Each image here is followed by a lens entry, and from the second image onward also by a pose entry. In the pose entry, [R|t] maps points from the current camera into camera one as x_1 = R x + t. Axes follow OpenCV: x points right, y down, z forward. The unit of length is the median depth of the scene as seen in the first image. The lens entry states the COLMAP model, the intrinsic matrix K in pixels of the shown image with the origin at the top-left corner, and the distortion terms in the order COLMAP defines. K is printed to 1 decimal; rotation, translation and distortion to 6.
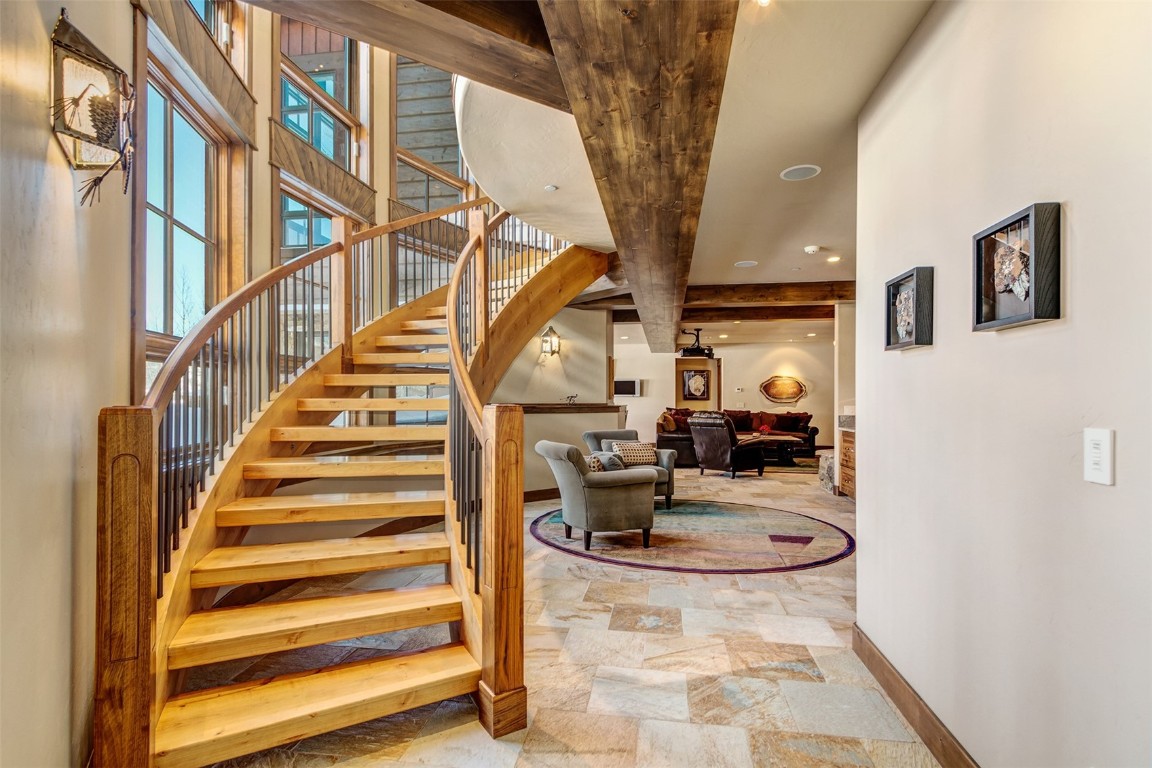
lens RADIAL K [[585.0, 0, 576.7], [0, 585.0, 390.4], [0, 0, 1]] dist [0.000220, 0.000010]
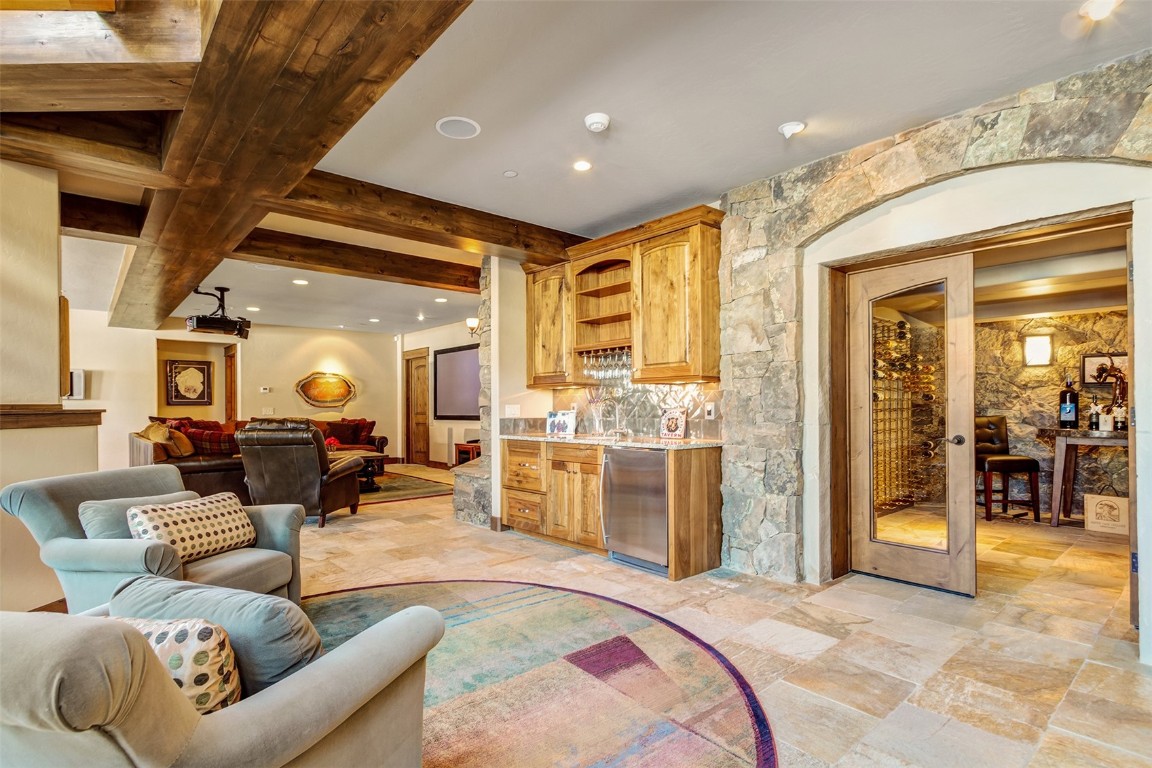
lens RADIAL K [[572.1, 0, 578.1], [0, 572.1, 399.2], [0, 0, 1]] dist [0.005267, -0.000142]
pose [[0.642054, -0.001387, 0.766658, -0.018905], [0.000878, 0.999999, 0.001074, 0.013851], [-0.766659, -0.000017, 0.642054, 0.352288]]
